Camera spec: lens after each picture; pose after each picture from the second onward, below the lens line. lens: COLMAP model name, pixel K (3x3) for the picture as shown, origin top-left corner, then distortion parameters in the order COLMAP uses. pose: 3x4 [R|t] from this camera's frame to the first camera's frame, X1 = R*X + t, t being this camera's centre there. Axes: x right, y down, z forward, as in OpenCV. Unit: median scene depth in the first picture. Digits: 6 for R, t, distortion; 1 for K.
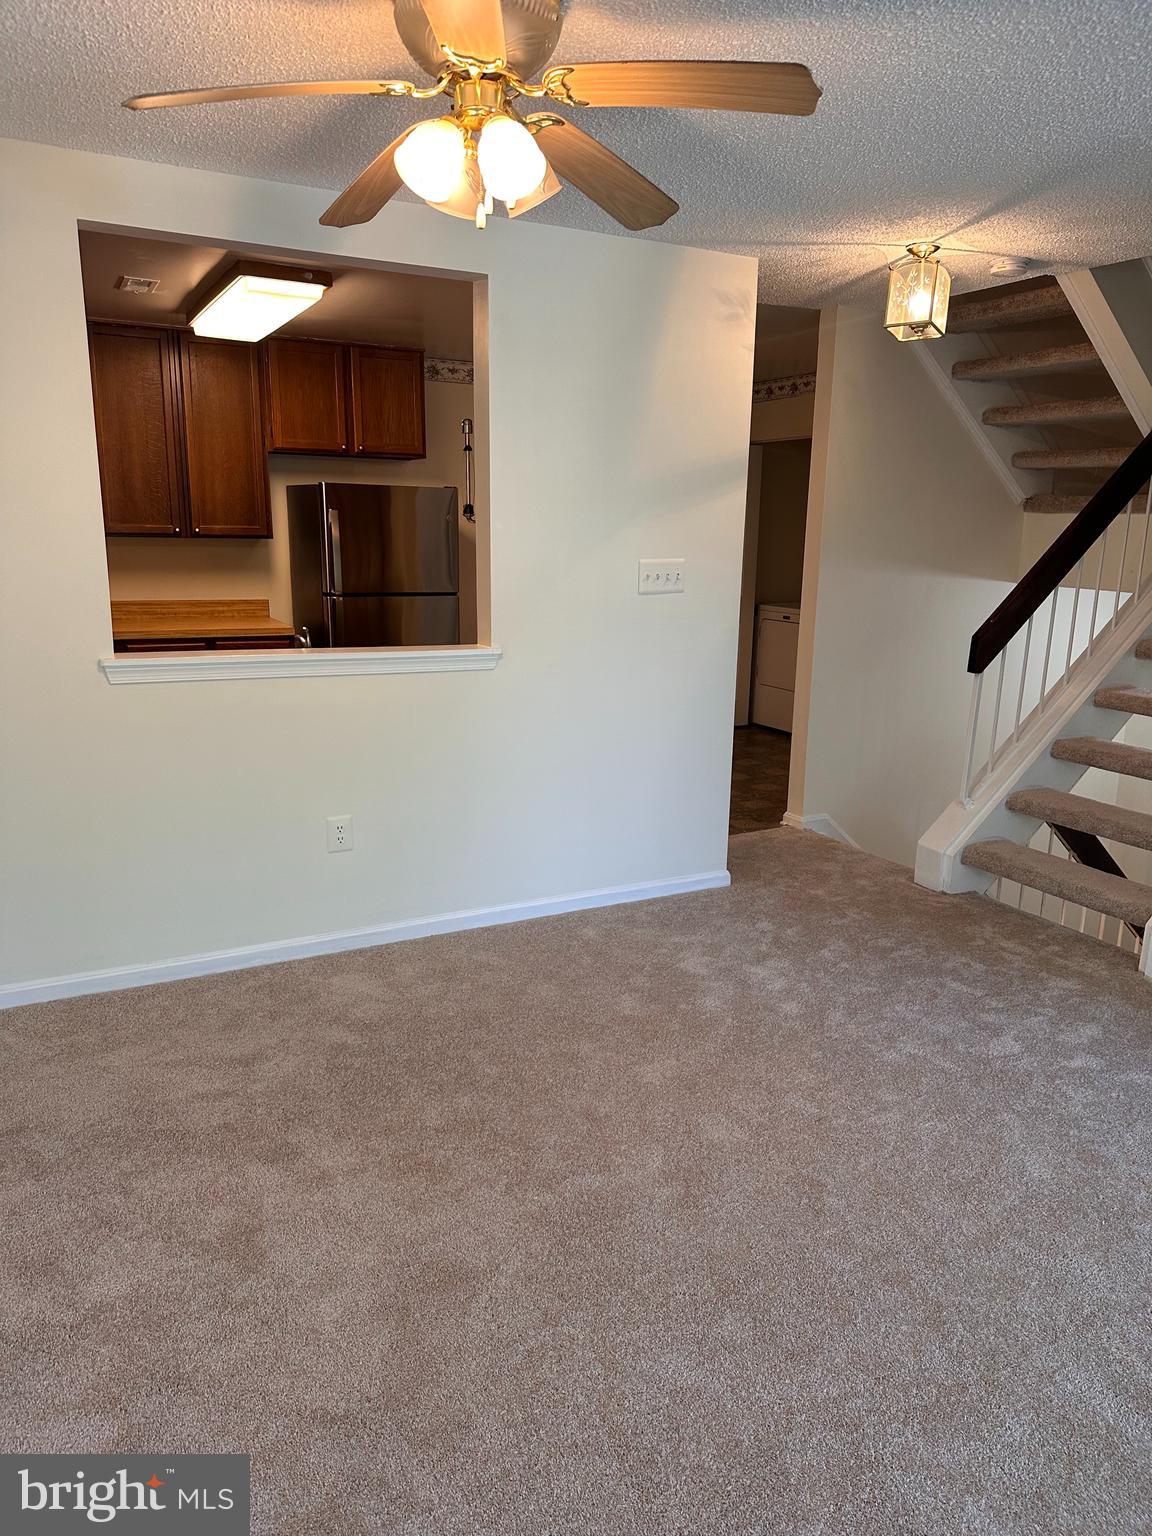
lens RADIAL K [[1078.5, 0, 579.6], [0, 1078.5, 773.1], [0, 0, 1]] dist [0.051642, -0.073285]
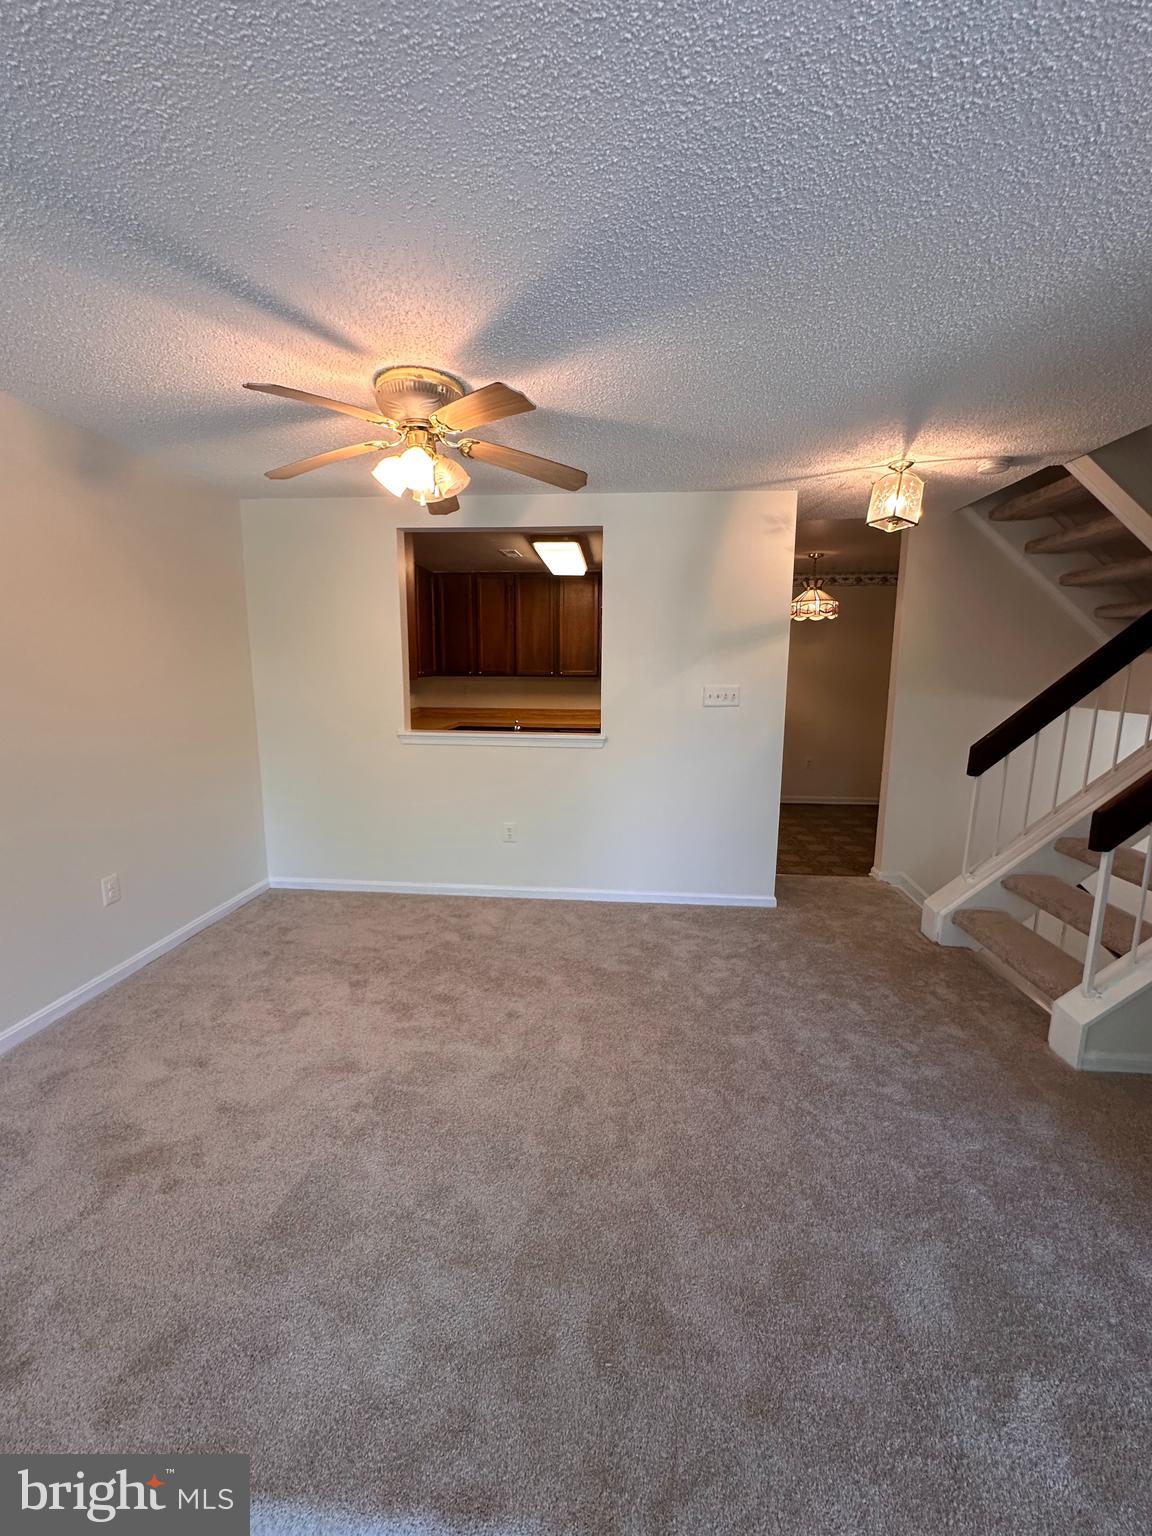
lens RADIAL K [[615.9, 0, 574.1], [0, 615.9, 768.8], [0, 0, 1]] dist [-0.006552, 0.001511]
pose [[0.842518, 0.074384, -0.533508, 0.397628], [-0.112315, 0.992910, -0.038932, -0.021902], [0.526829, 0.092721, 0.844899, 0.154730]]
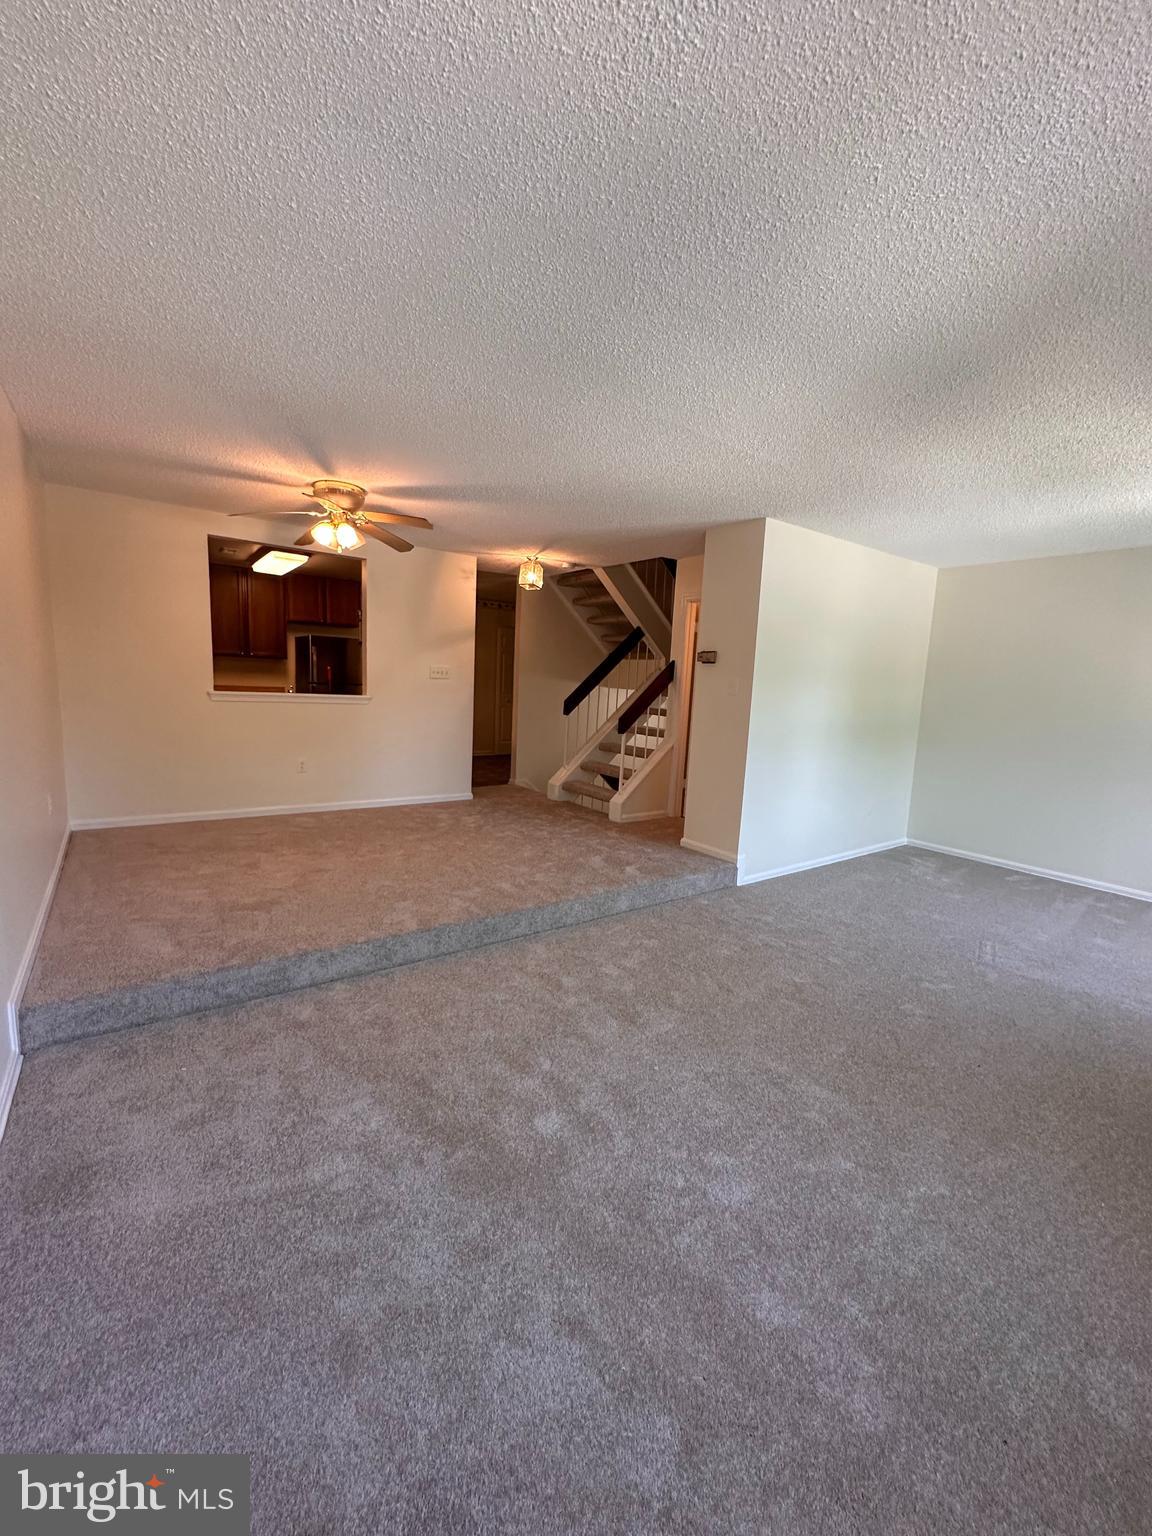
lens RADIAL K [[615.9, 0, 576.6], [0, 615.9, 769.6], [0, 0, 1]] dist [-0.006552, 0.001511]
pose [[0.989530, 0.010232, 0.143962, 0.200097], [0.000751, 0.997105, -0.076033, 0.168822], [-0.144324, 0.075345, 0.986658, -0.505137]]
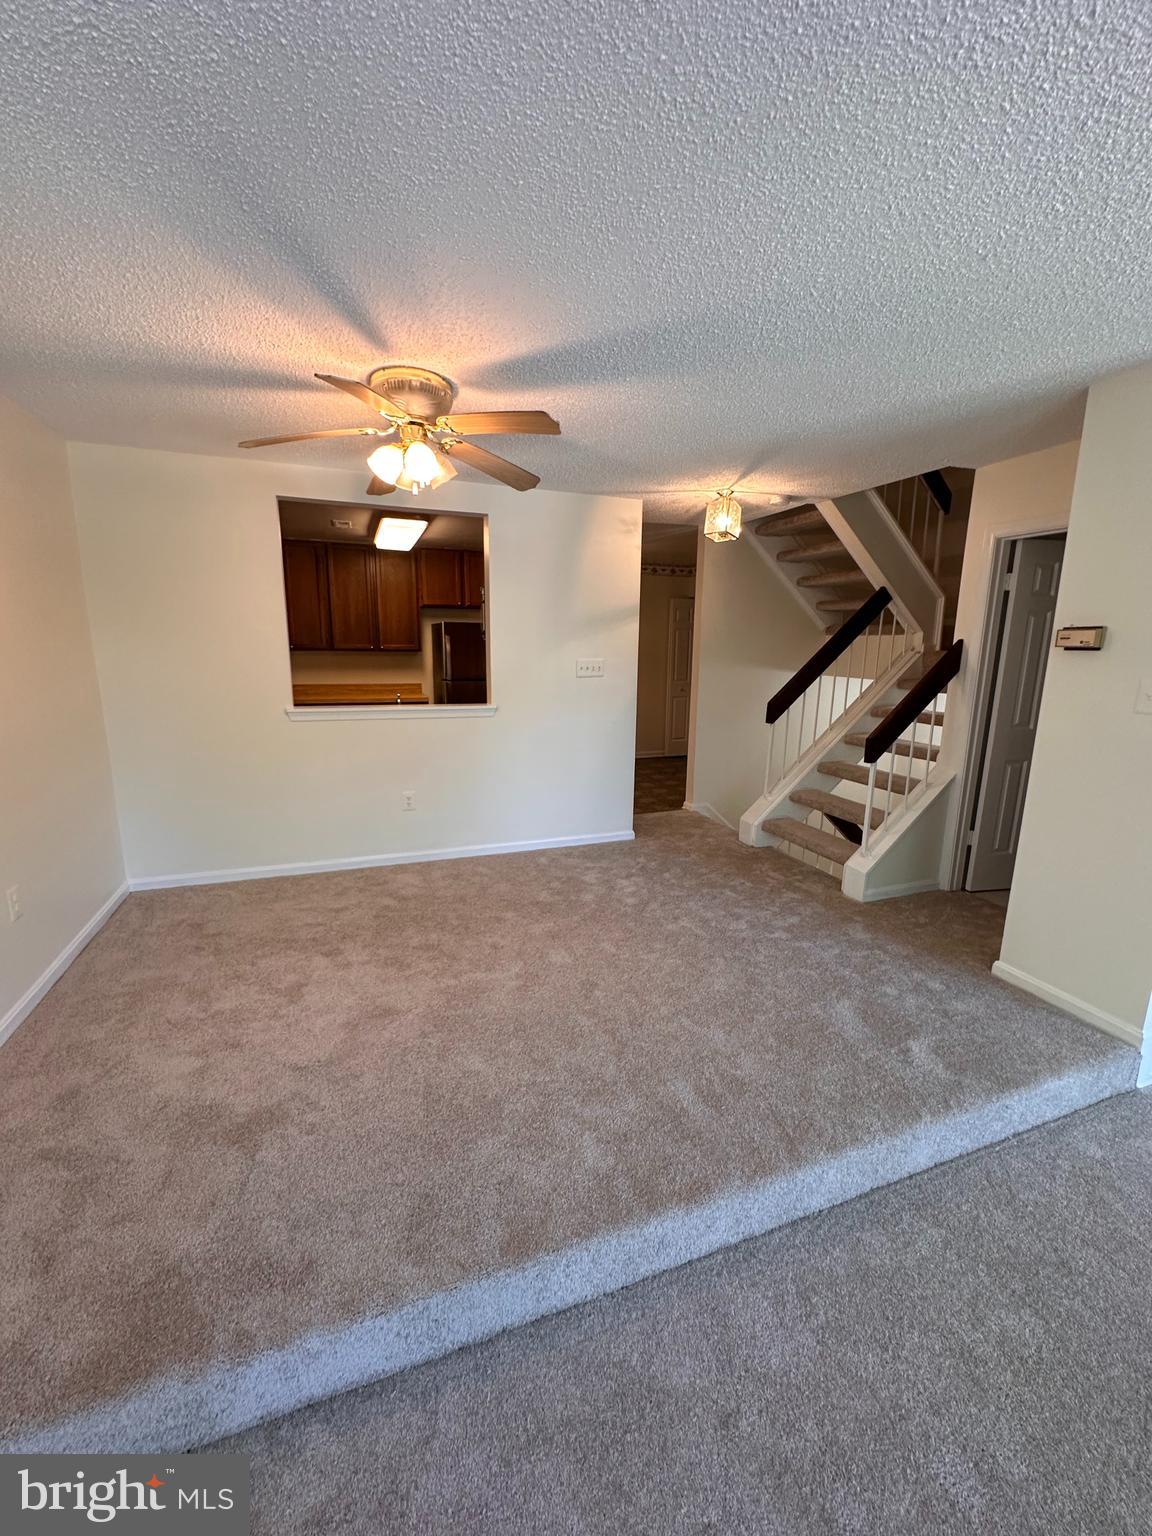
lens RADIAL K [[615.9, 0, 575.5], [0, 615.9, 768.4], [0, 0, 1]] dist [-0.006552, 0.001511]
pose [[0.991421, 0.020402, -0.129107, 0.201064], [-0.024269, 0.999301, -0.028447, 0.020712], [0.128437, 0.031337, 0.991223, -0.050083]]
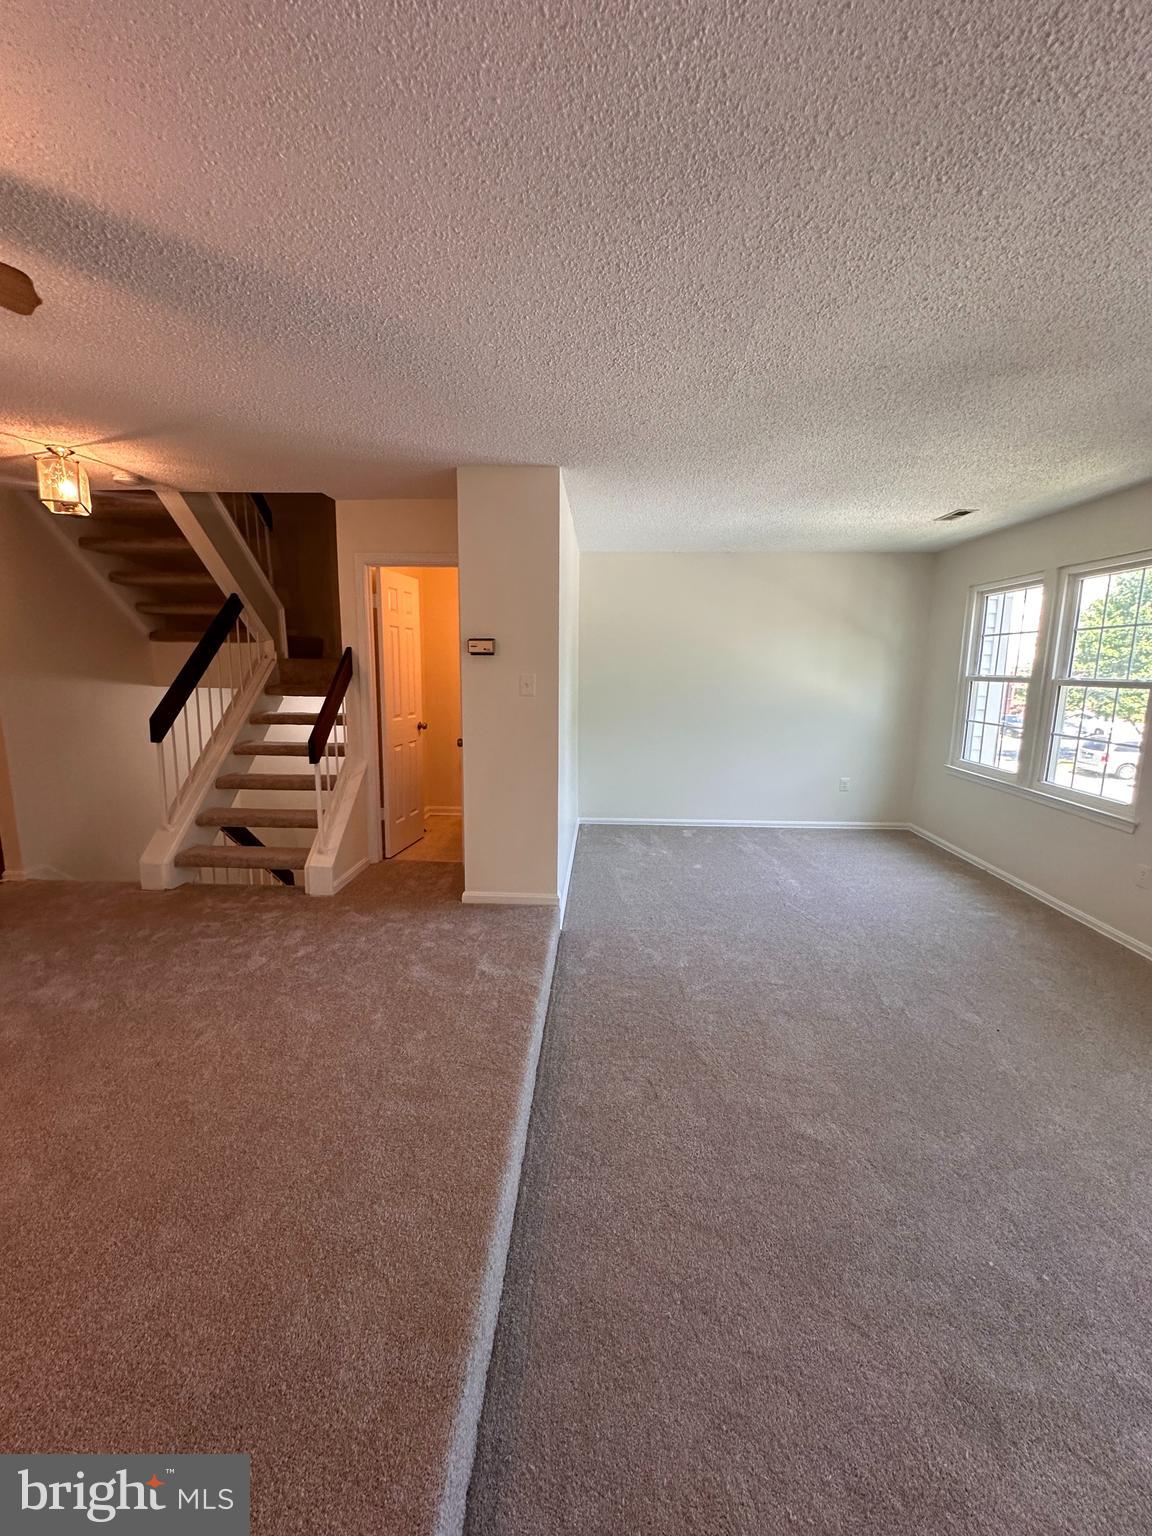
lens RADIAL K [[615.9, 0, 576.8], [0, 615.9, 768.4], [0, 0, 1]] dist [-0.006552, 0.001511]
pose [[0.508842, -0.151627, 0.847401, -0.078771], [0.190997, 0.979717, 0.060614, 0.003902], [-0.839405, 0.131008, 0.527482, 0.065754]]
